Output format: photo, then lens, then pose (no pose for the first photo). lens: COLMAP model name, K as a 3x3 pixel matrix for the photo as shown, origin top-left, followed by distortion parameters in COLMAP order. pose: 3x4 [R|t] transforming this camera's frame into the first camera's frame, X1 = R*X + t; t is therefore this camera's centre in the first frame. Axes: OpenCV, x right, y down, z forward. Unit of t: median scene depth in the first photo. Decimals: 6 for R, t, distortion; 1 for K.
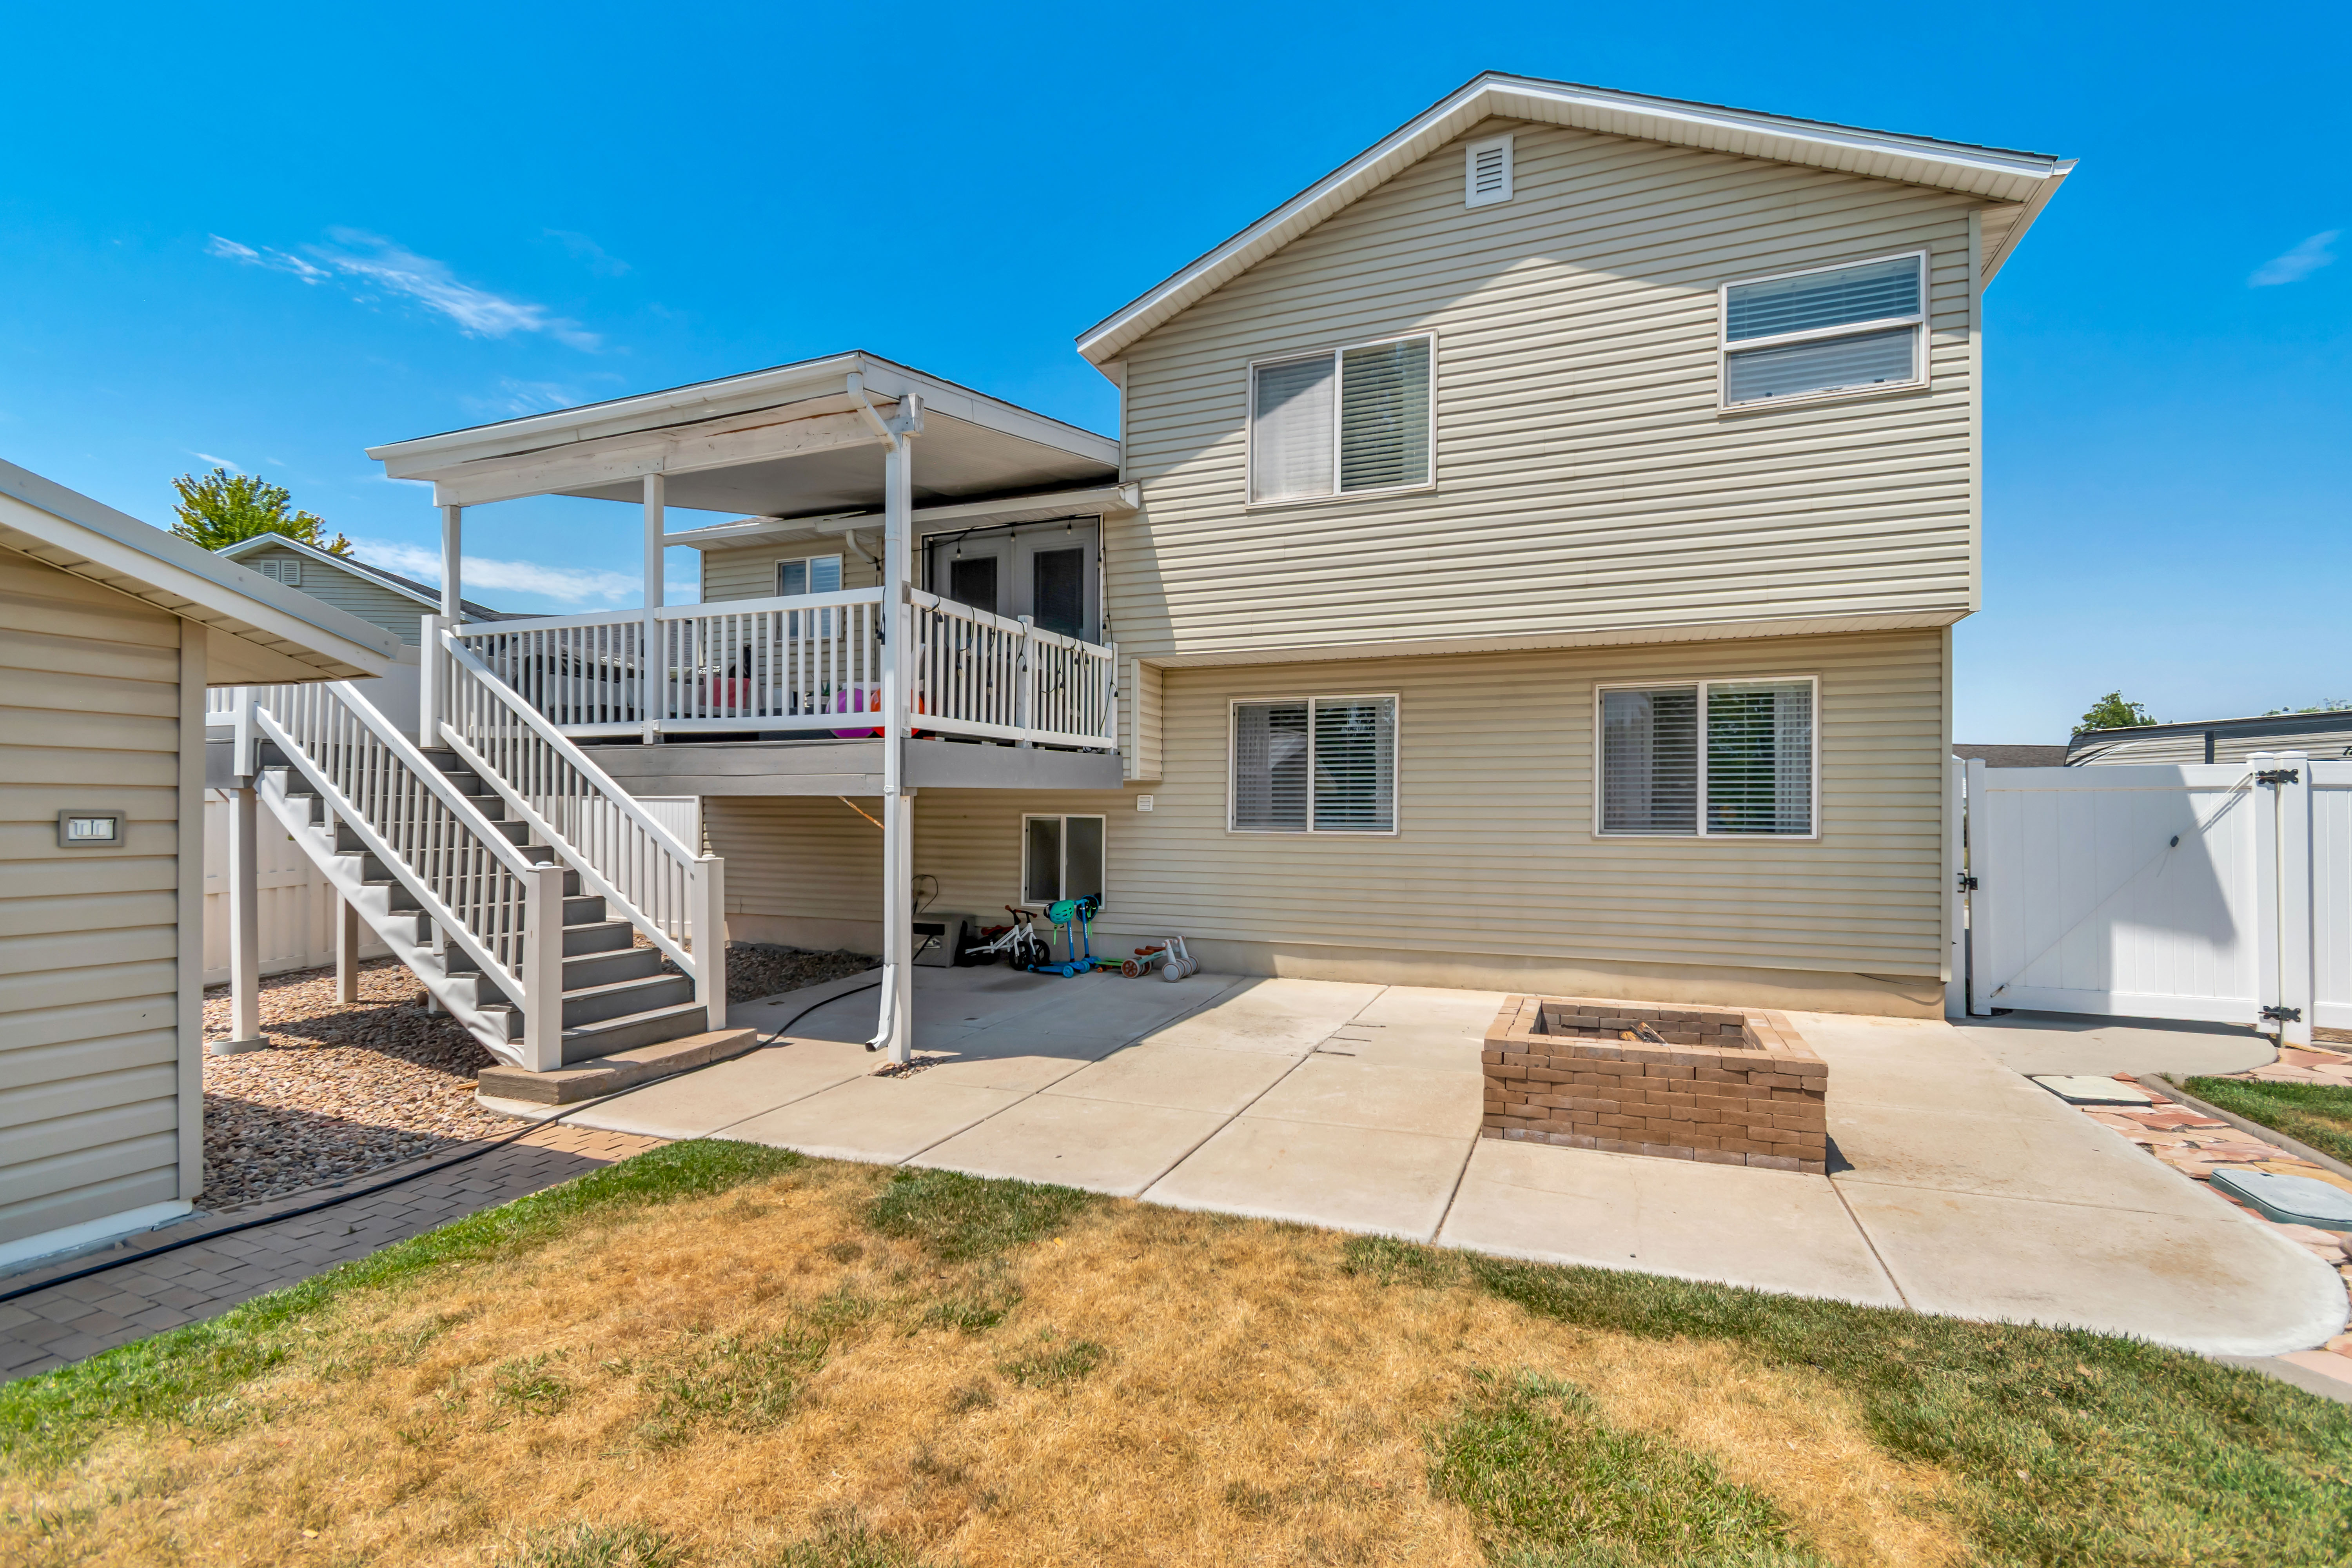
lens RADIAL K [[1061.9, 0, 1184.3], [0, 1061.9, 806.7], [0, 0, 1]] dist [0.003438, -0.001922]
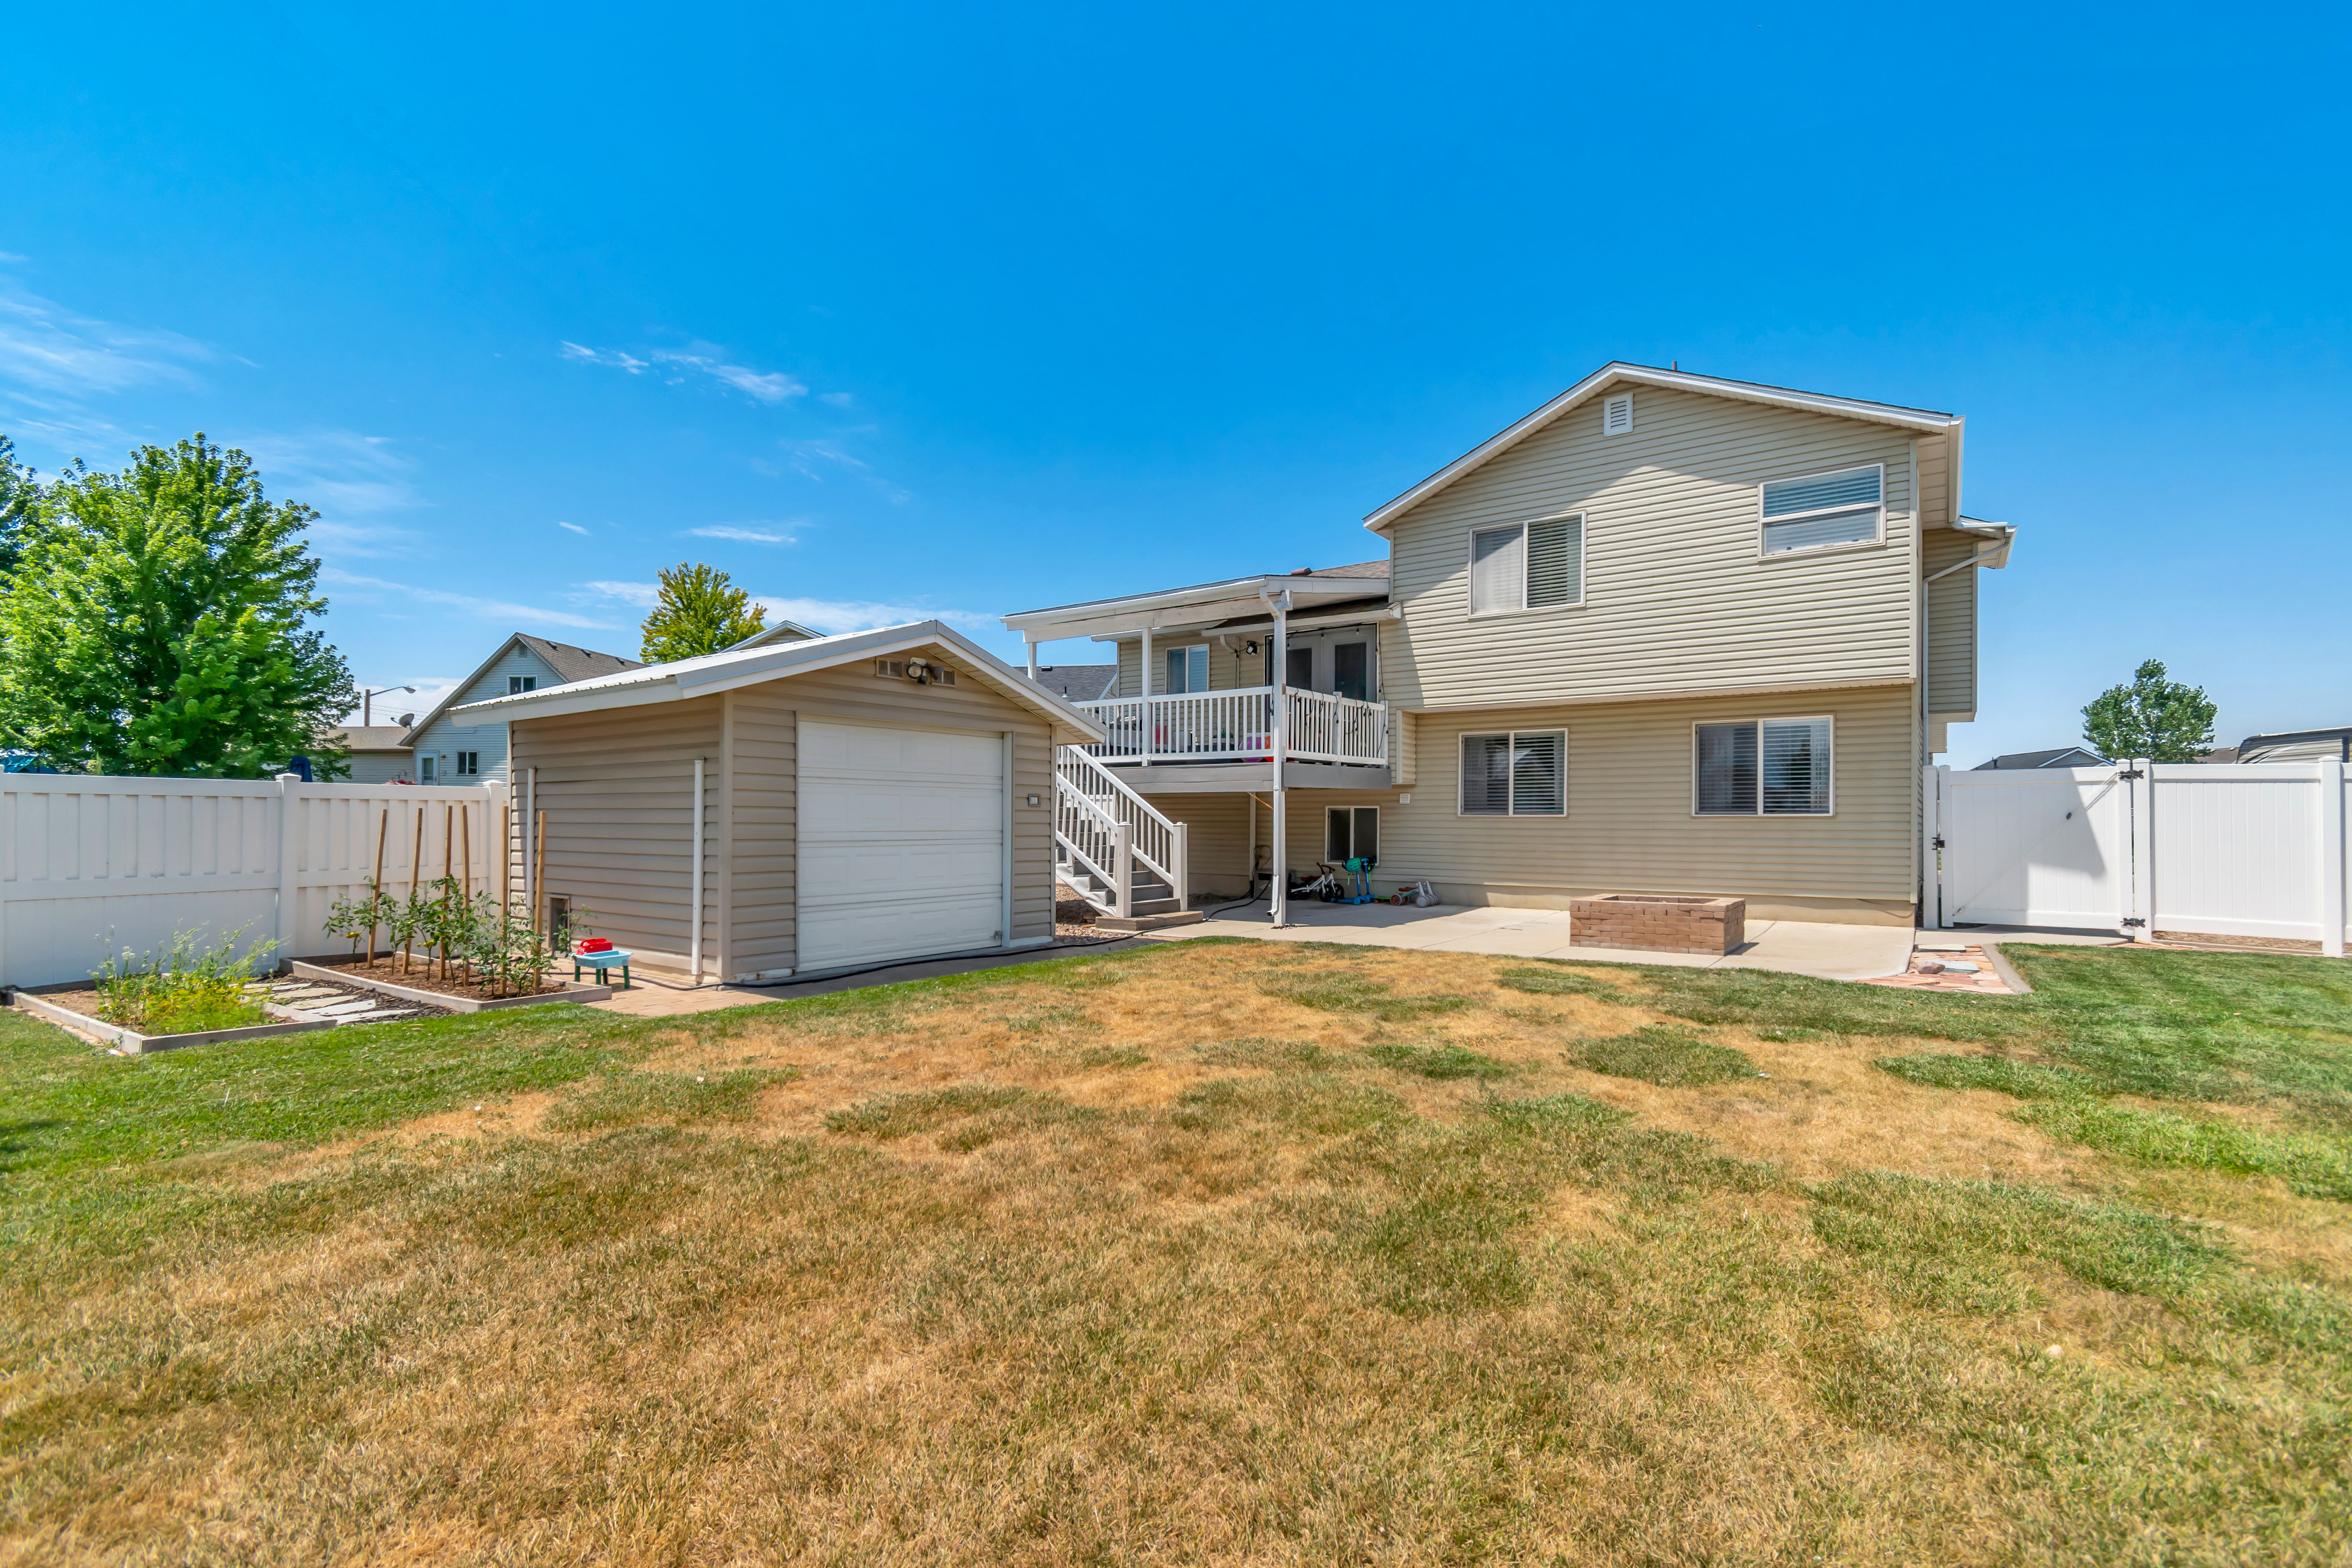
lens RADIAL K [[1061.9, 0, 1172.3], [0, 1061.9, 816.1], [0, 0, 1]] dist [0.003438, -0.001922]
pose [[0.970564, -0.001199, -0.240841, 0.010785], [0.000523, 0.999996, -0.002871, 0.033726], [0.240843, 0.002661, 0.970560, -0.790242]]
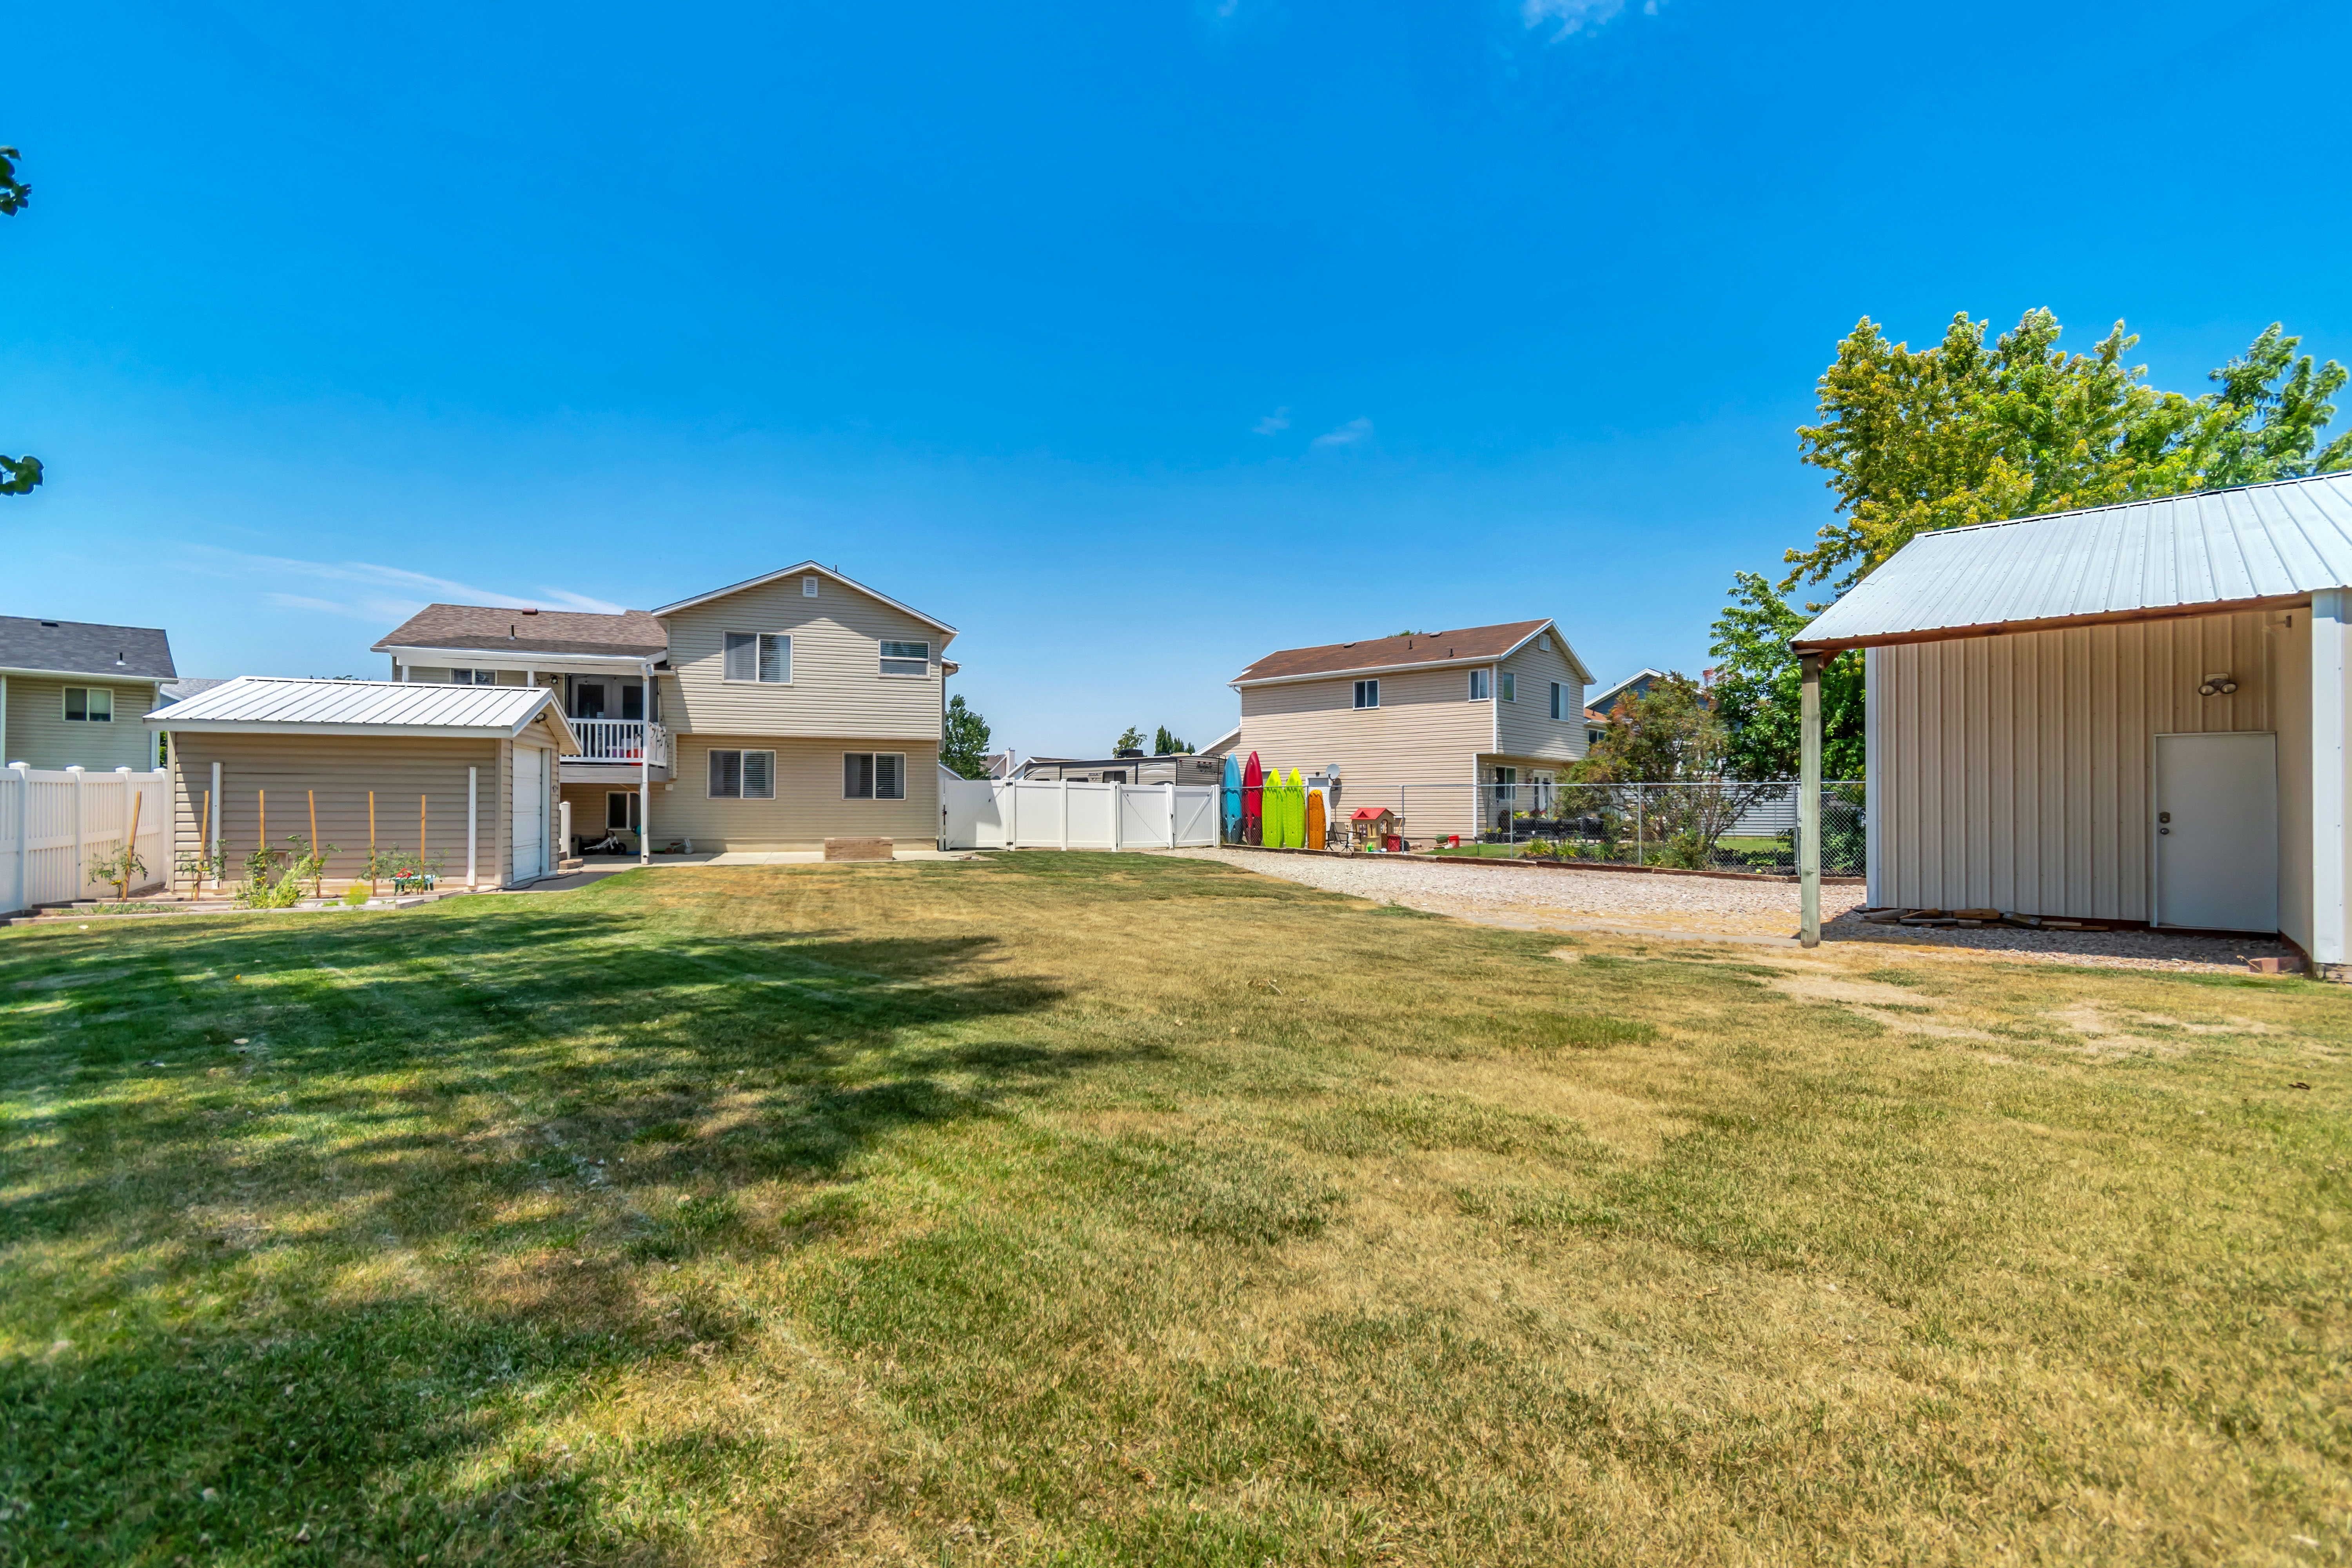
lens RADIAL K [[1061.9, 0, 1172.0], [0, 1061.9, 804.6], [0, 0, 1]] dist [0.003438, -0.001922]
pose [[0.755294, 0.000290, 0.655386, -0.980229], [-0.002466, 0.999994, 0.002399, 0.034551], [-0.655381, -0.003429, 0.755290, -2.106537]]
